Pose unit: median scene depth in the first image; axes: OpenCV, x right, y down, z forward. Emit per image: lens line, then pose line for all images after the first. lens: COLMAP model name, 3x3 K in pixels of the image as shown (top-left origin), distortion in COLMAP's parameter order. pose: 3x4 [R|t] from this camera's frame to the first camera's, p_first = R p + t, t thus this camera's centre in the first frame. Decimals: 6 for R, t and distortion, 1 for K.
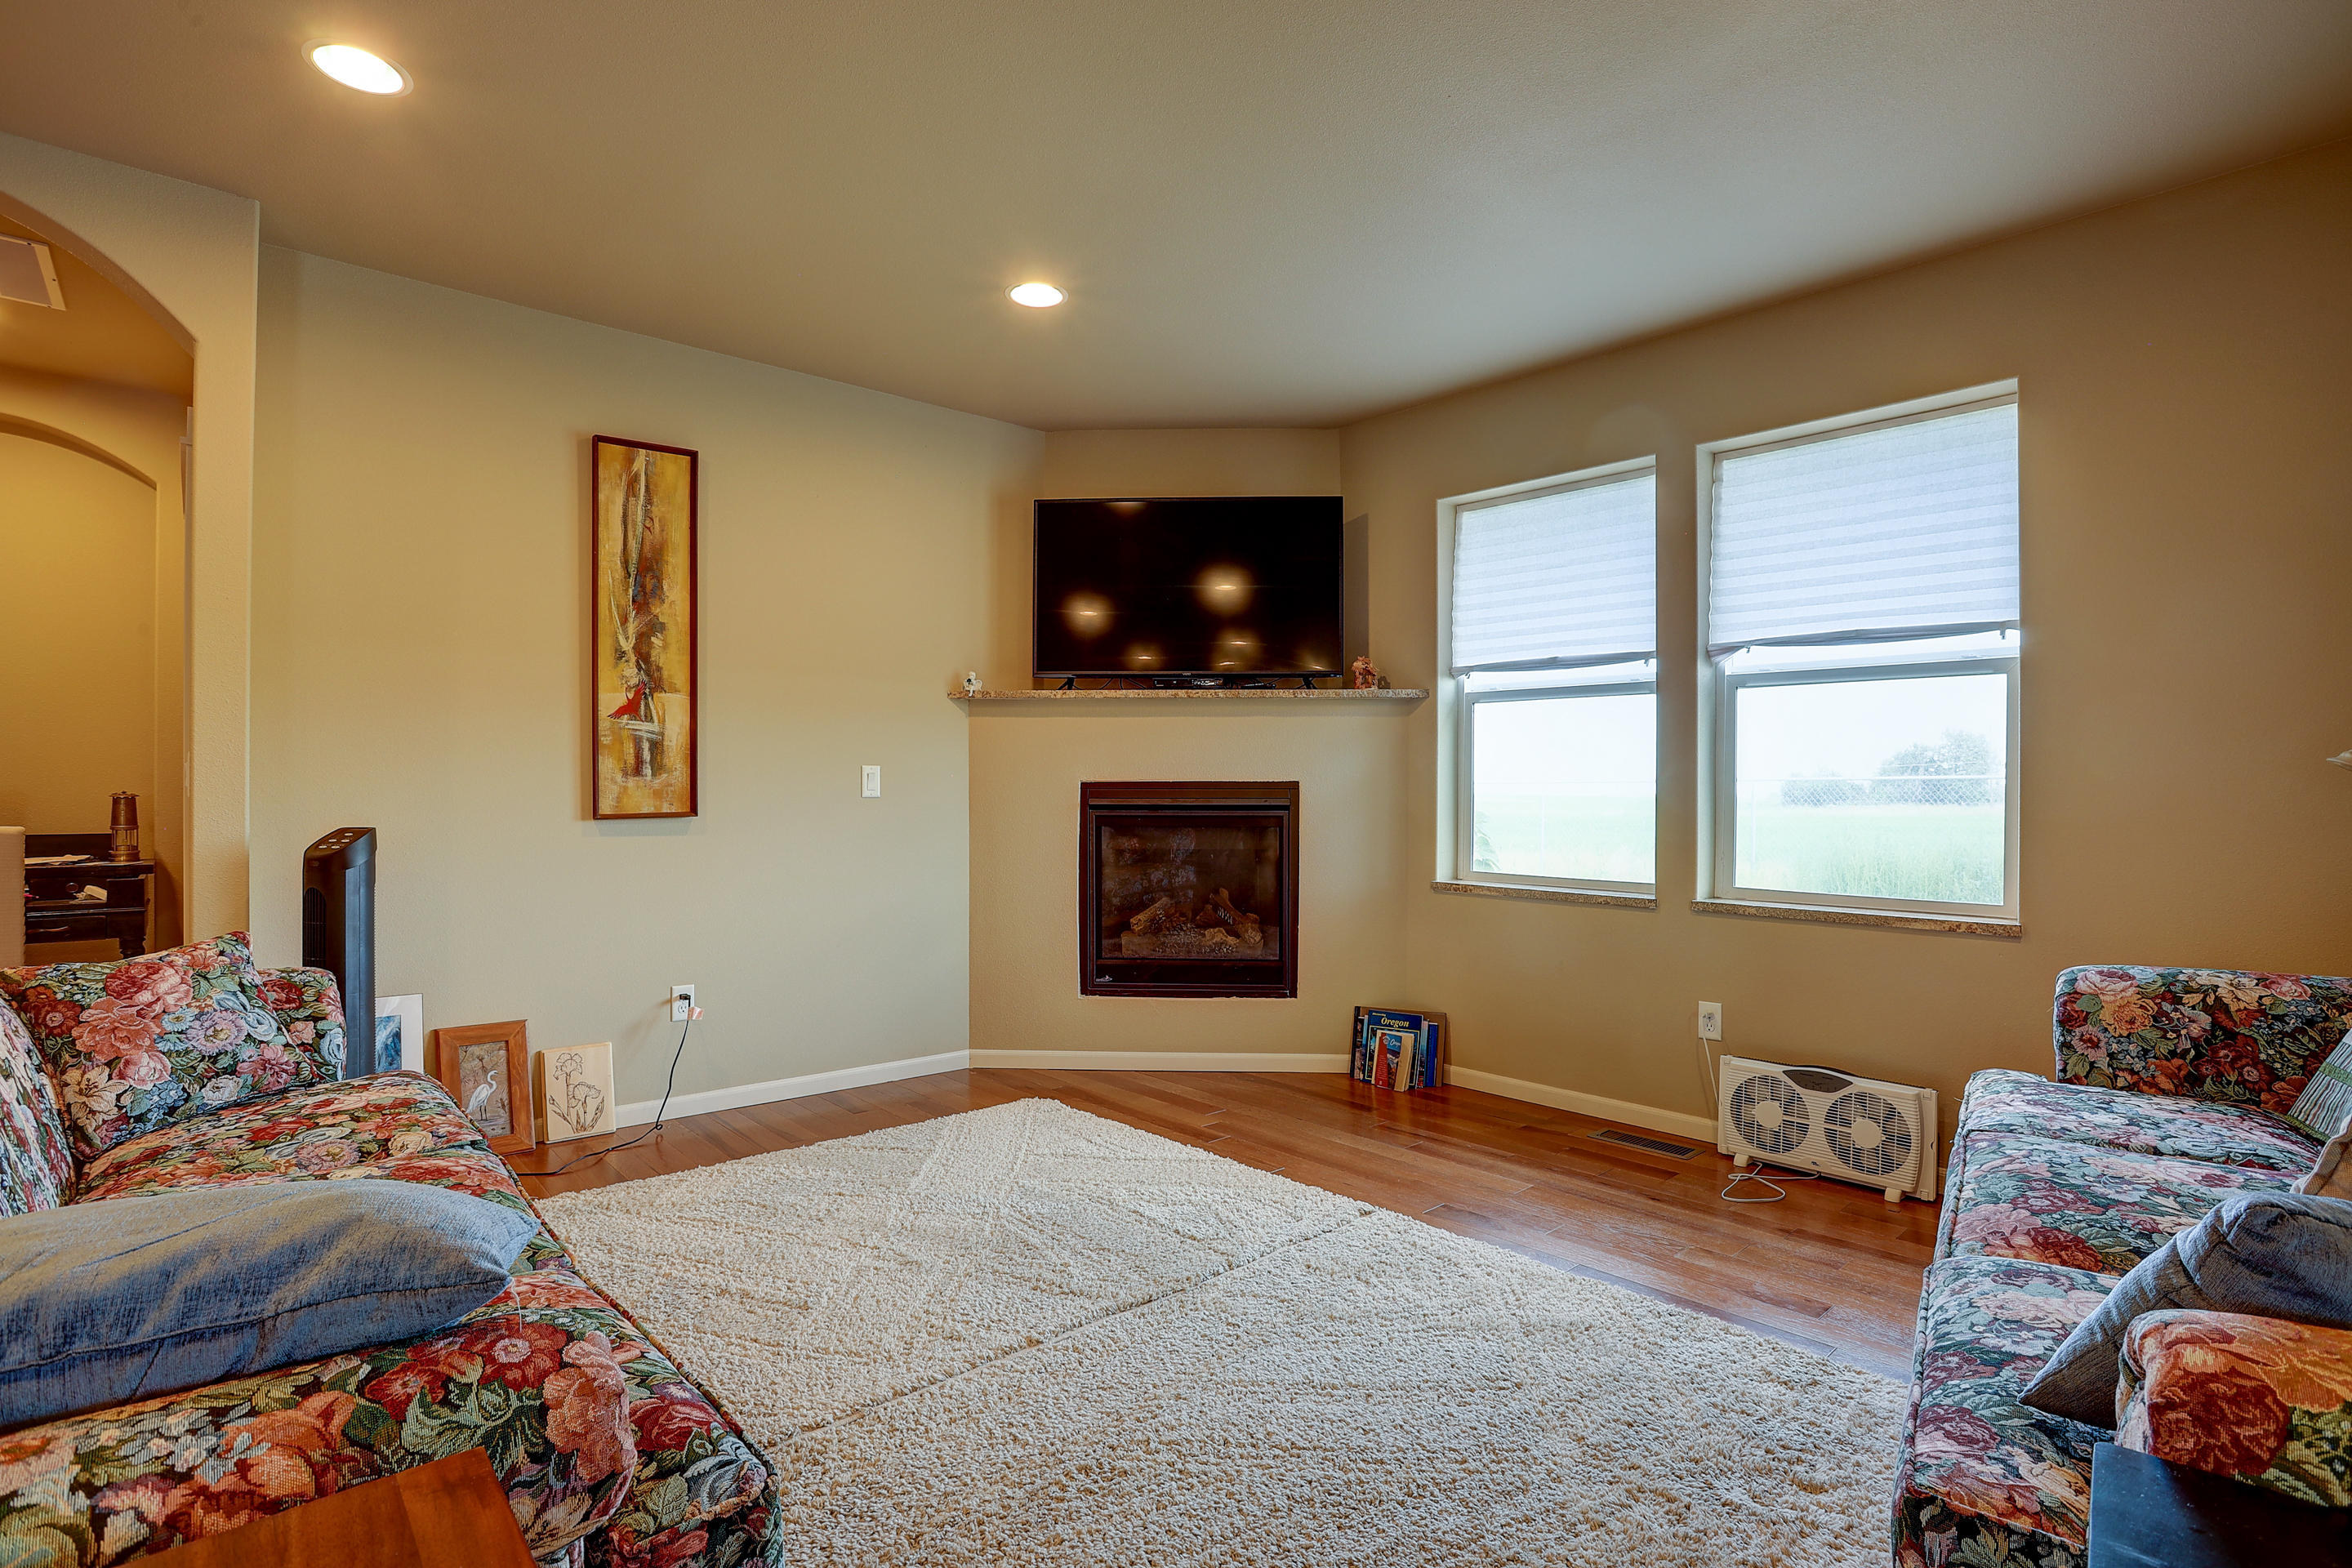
lens RADIAL K [[1155.5, 0, 1190.6], [0, 1155.5, 789.0], [0, 0, 1]] dist [-0.076133, 0.032494]
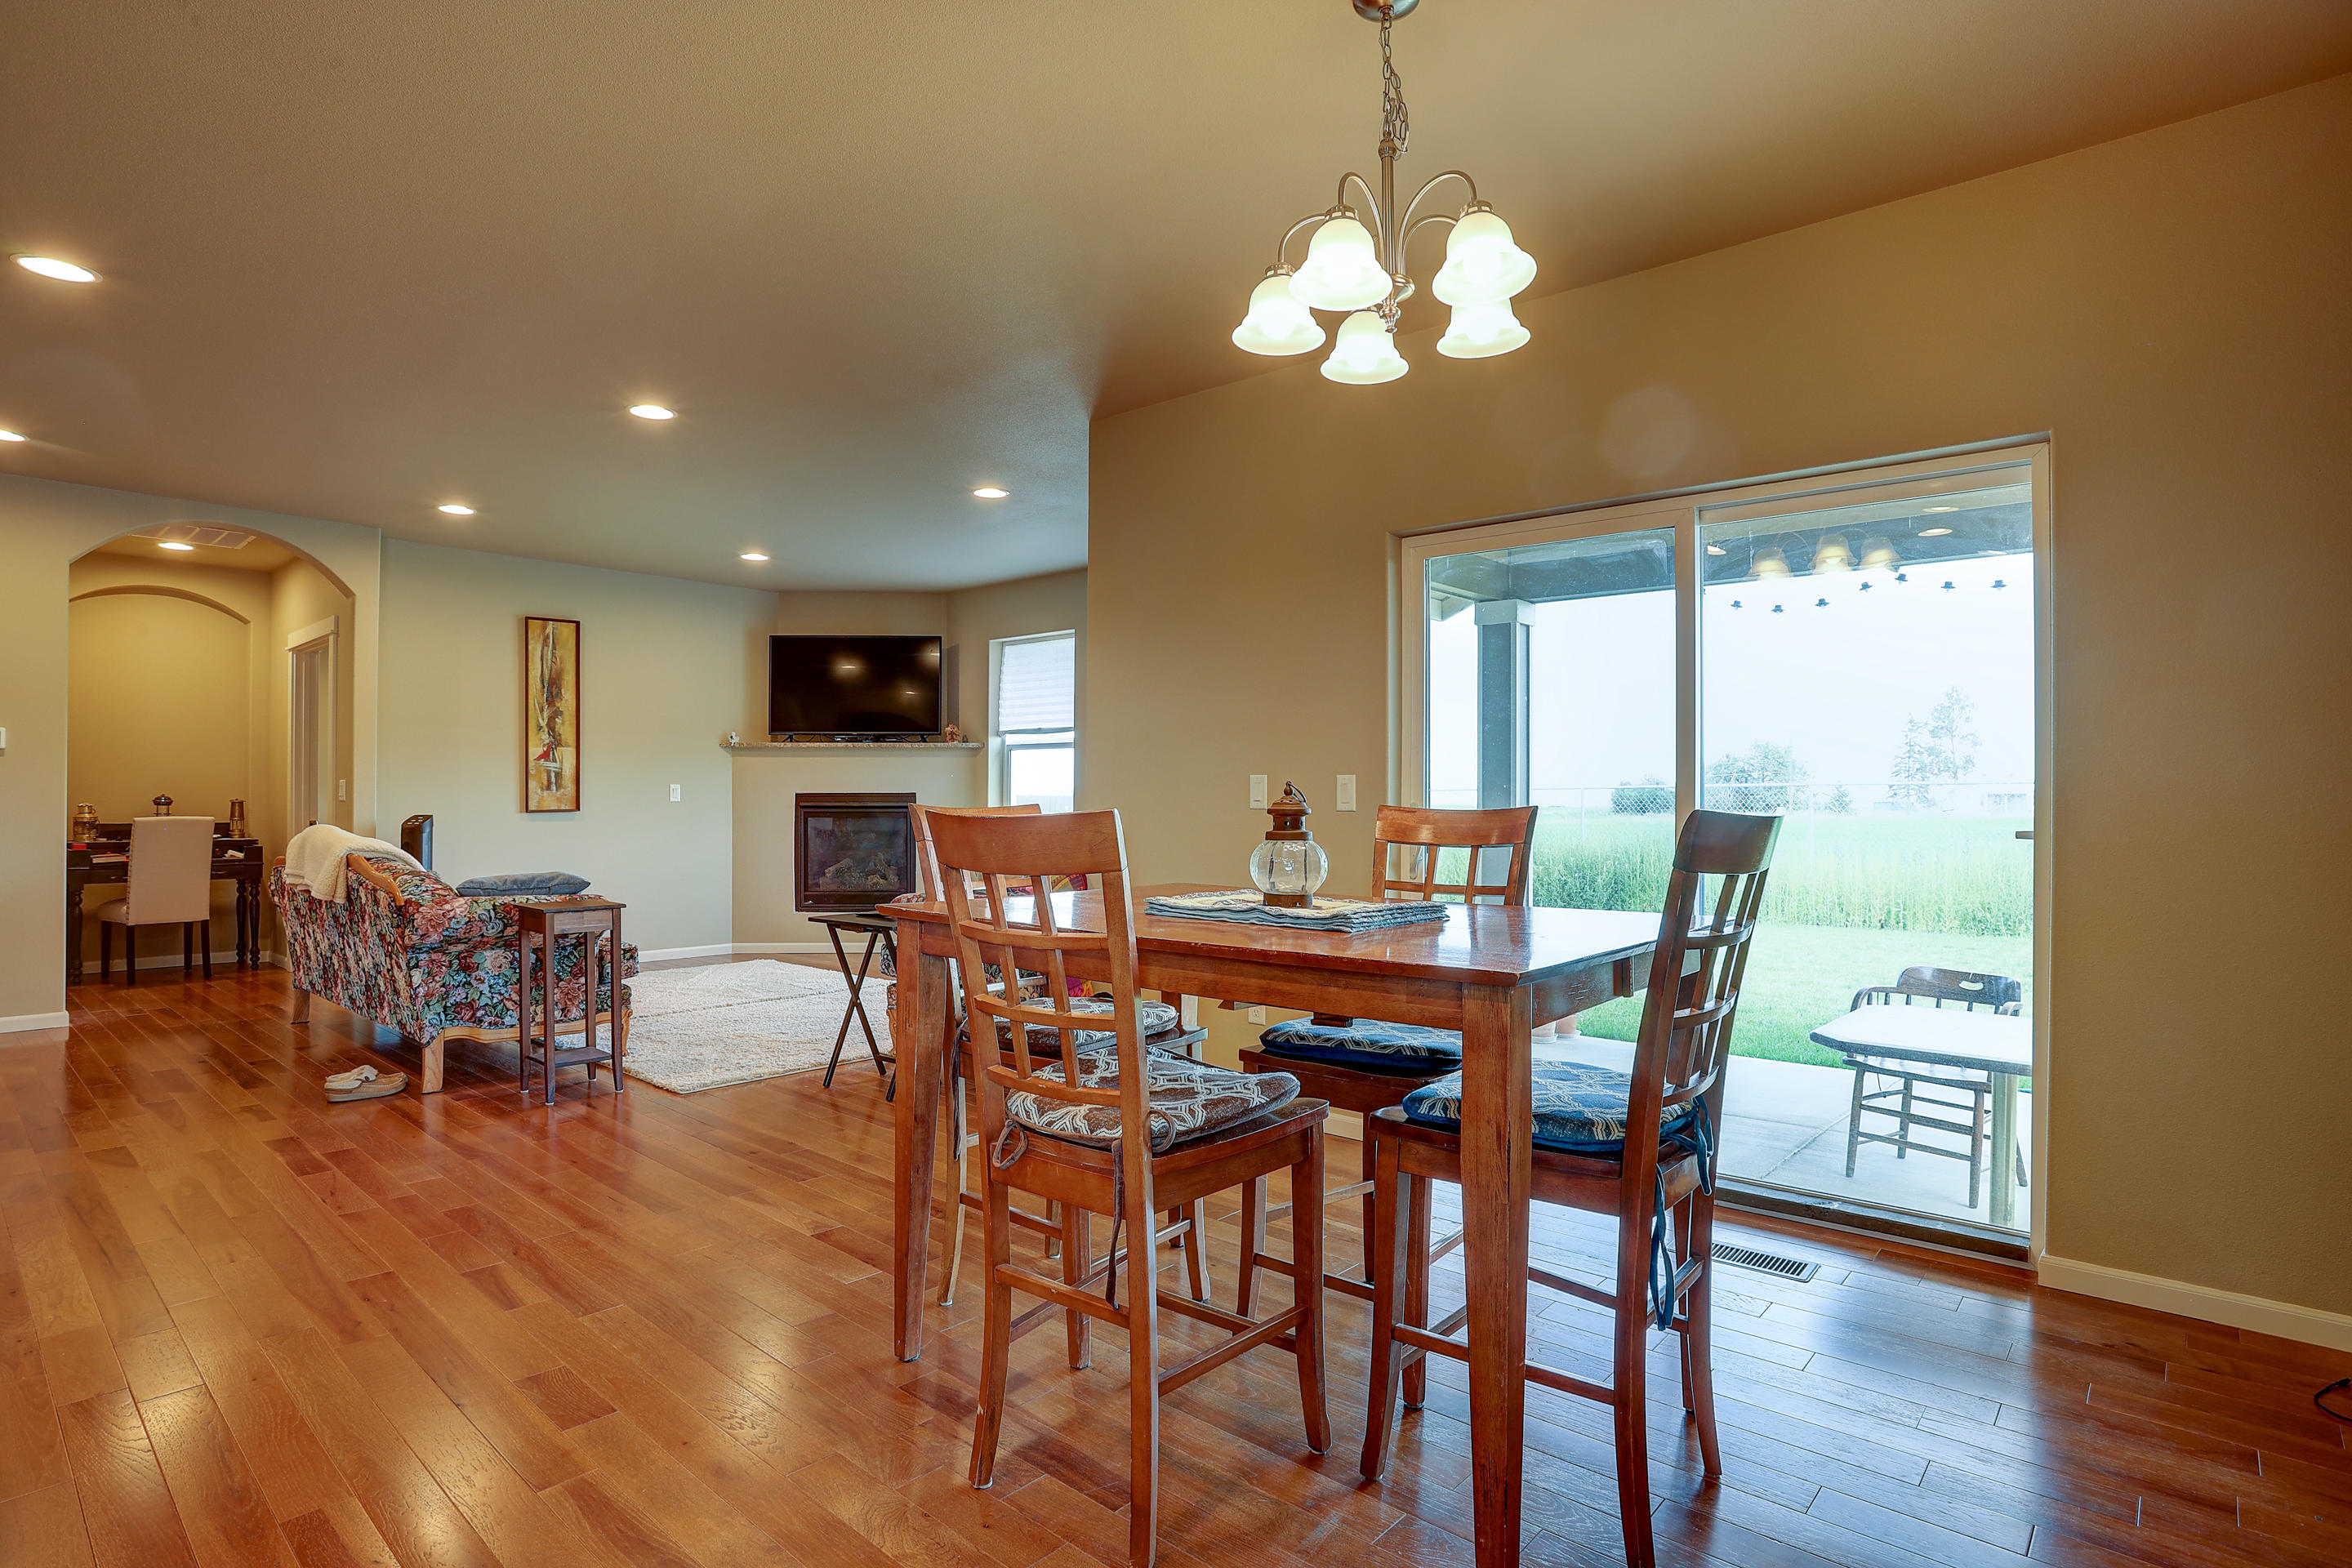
lens RADIAL K [[1200.3, 0, 1184.3], [0, 1200.3, 791.2], [0, 0, 1]] dist [-0.077378, 0.043433]
pose [[0.993308, -0.000417, 0.115493, 0.328062], [0.001083, 0.999983, -0.005704, 0.002411], [-0.115489, 0.005791, 0.993292, -1.025586]]
